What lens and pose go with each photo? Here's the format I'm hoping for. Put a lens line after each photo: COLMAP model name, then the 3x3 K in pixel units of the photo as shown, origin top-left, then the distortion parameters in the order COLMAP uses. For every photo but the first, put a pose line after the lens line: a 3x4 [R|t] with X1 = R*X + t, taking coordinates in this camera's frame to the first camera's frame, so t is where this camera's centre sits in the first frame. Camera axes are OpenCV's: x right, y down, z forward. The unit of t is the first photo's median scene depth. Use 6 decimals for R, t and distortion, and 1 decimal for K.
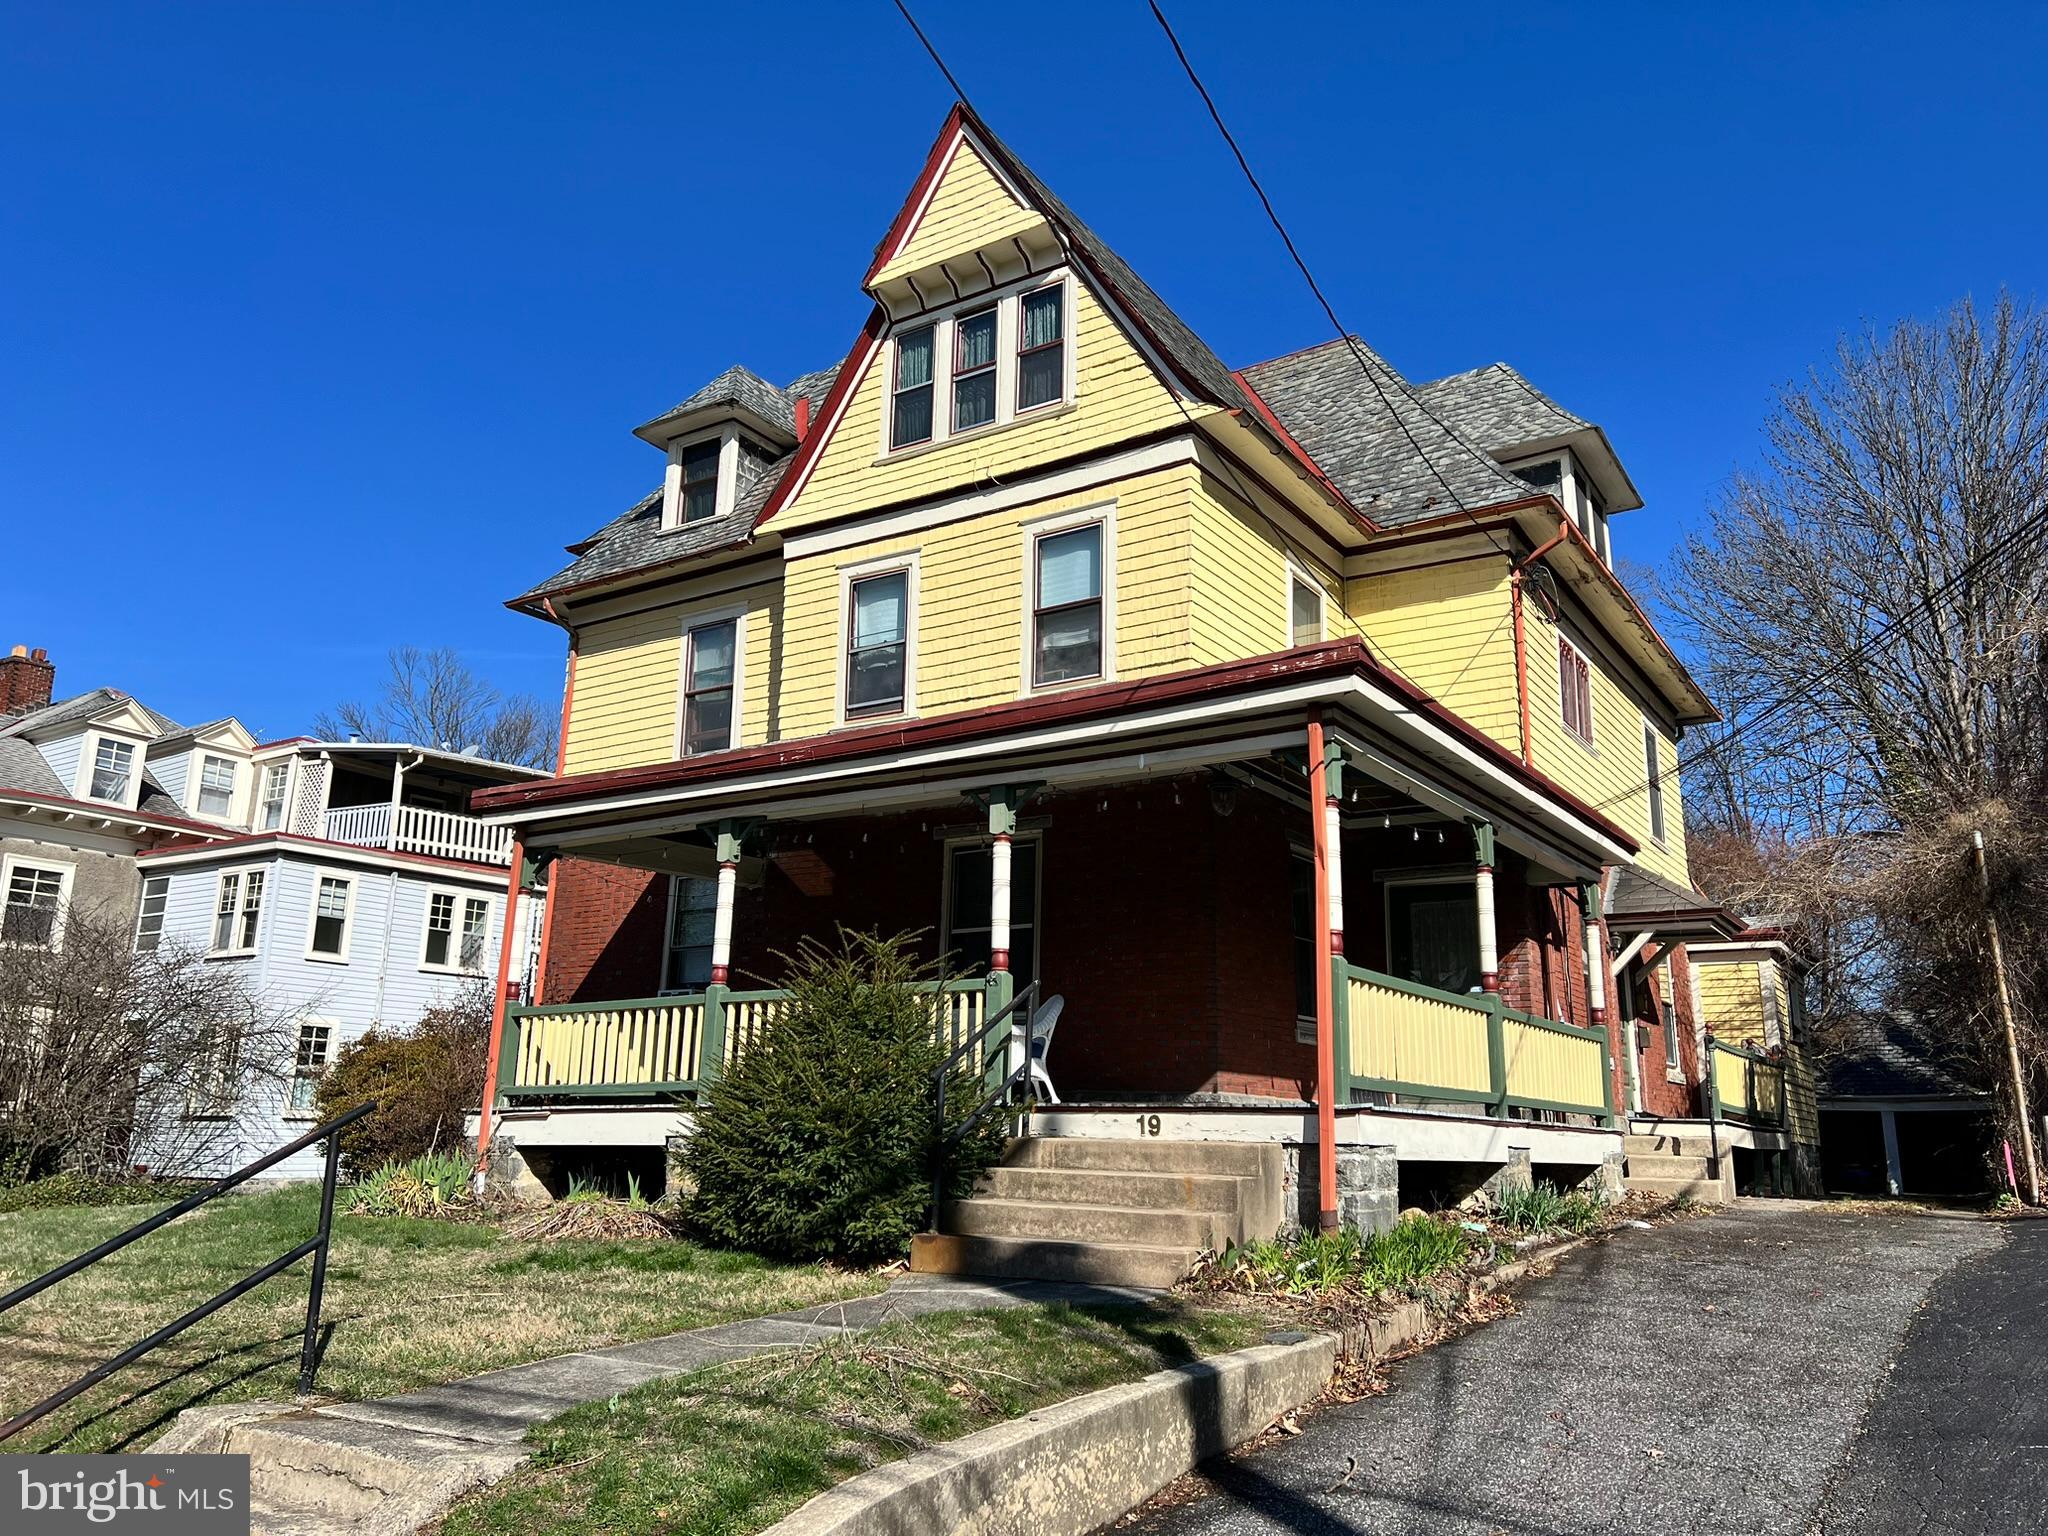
lens RADIAL K [[1544.8, 0, 1024.0], [0, 1544.8, 768.0], [0, 0, 1]] dist [0.104798, -0.000267]
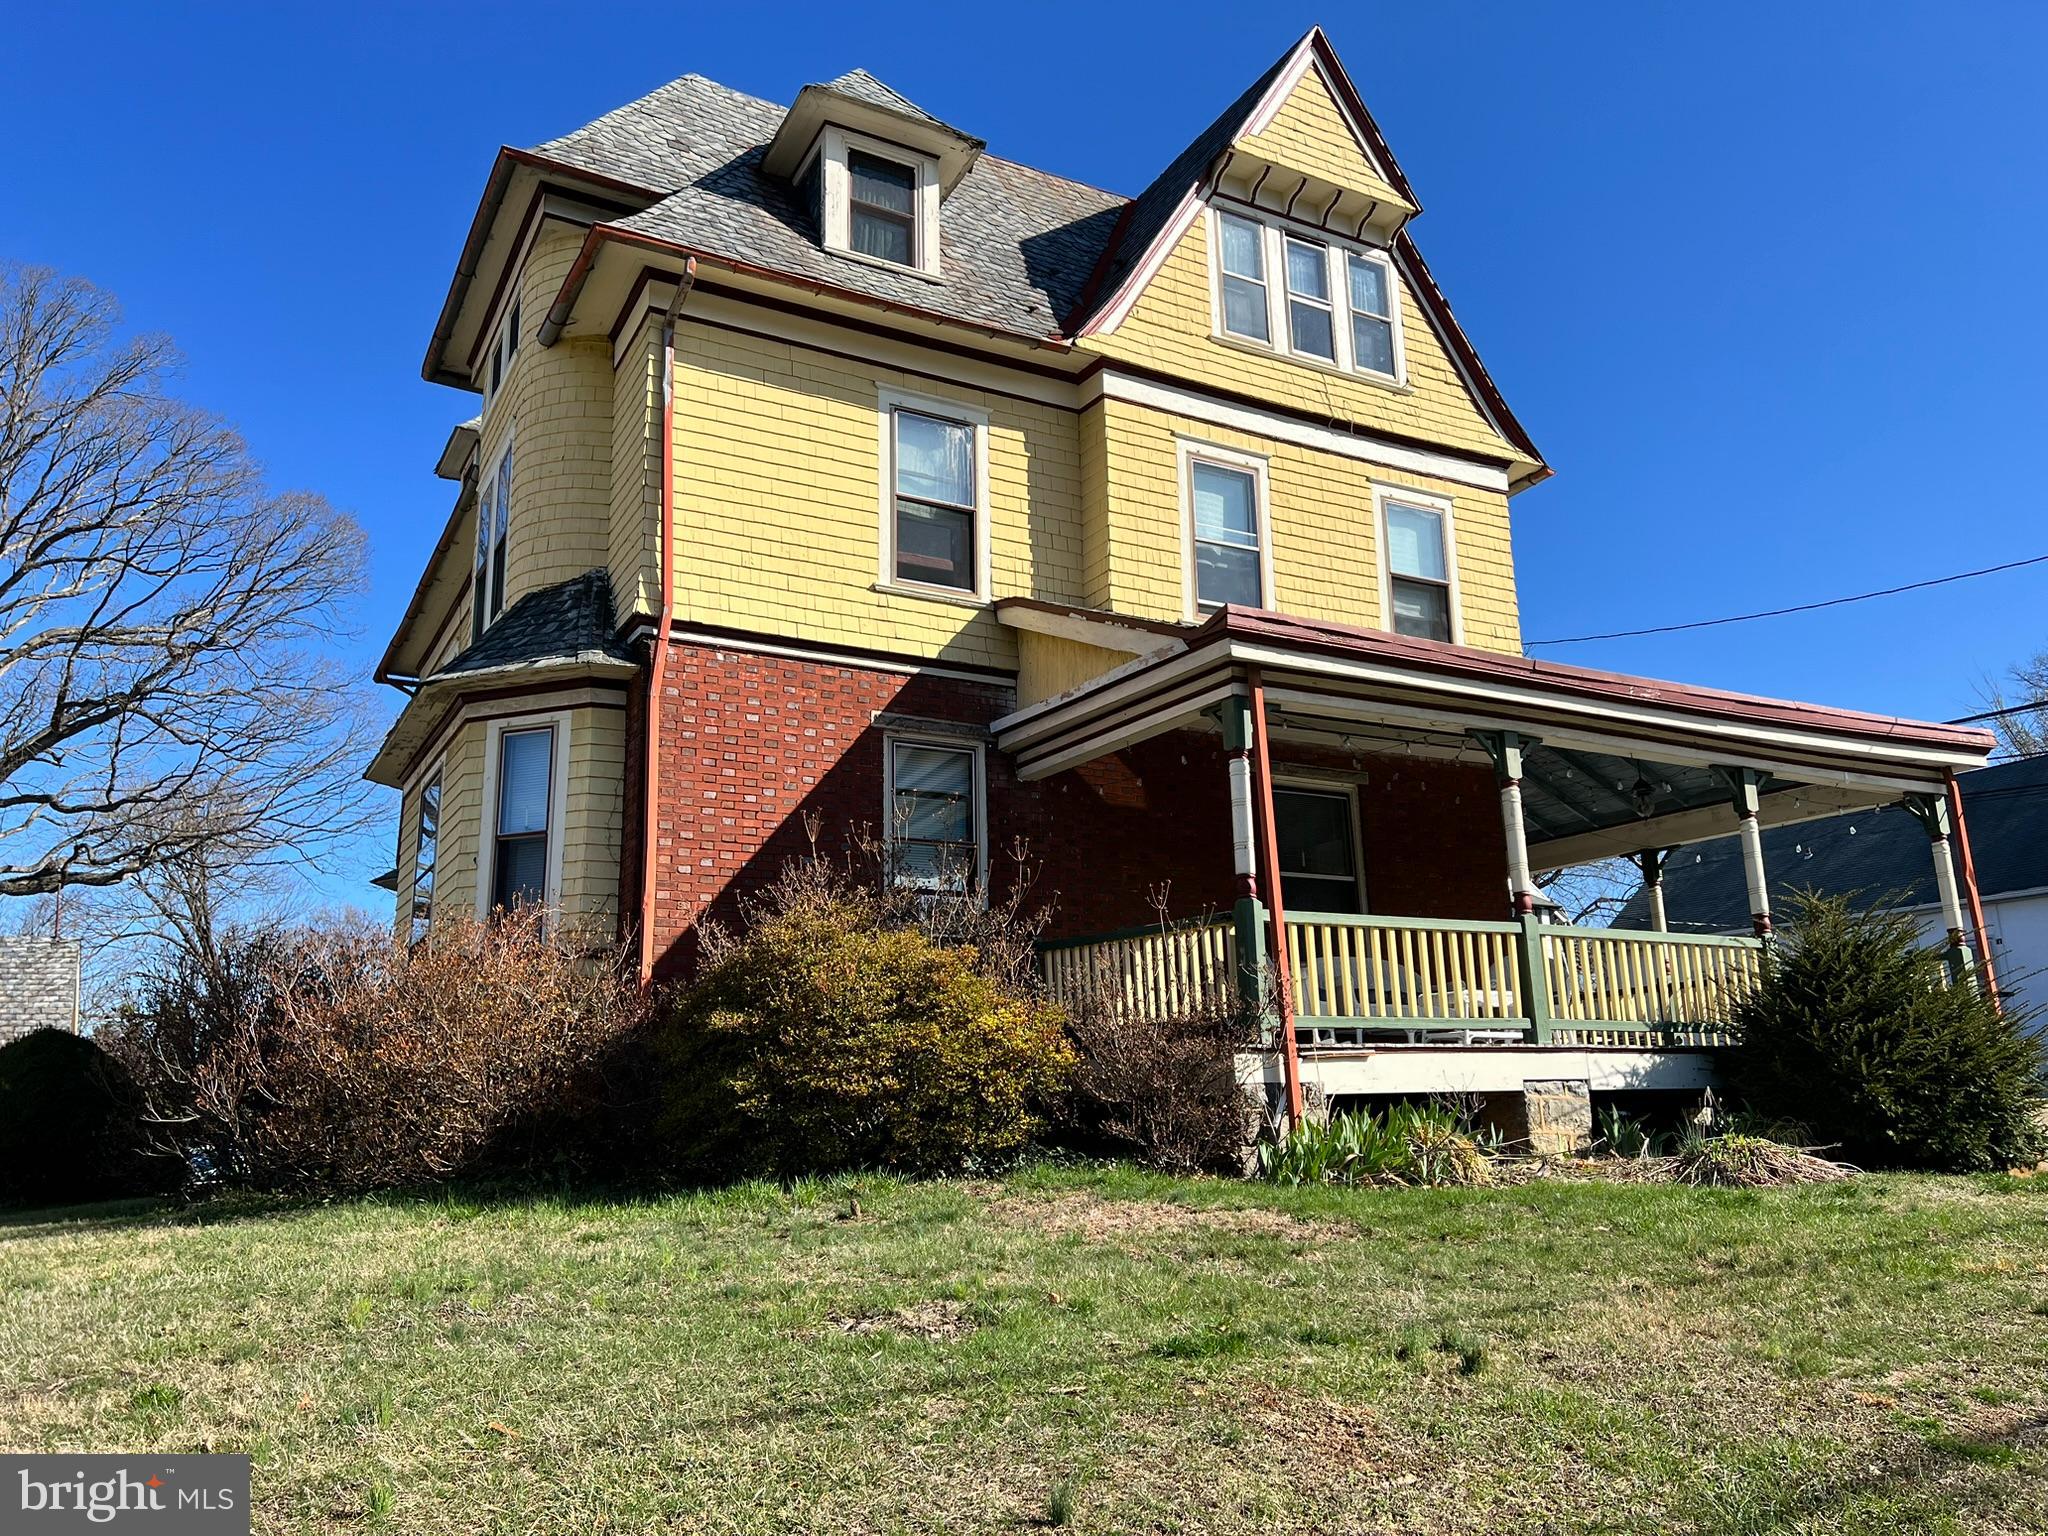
lens RADIAL K [[1499.7, 0, 1024.0], [0, 1499.7, 768.0], [0, 0, 1]] dist [0.073059, -0.109783]
pose [[0.462553, 0.175688, 0.869010, -0.888707], [-0.177205, 0.978712, -0.103545, 0.159799], [-0.868702, -0.106097, 0.483838, 0.676077]]
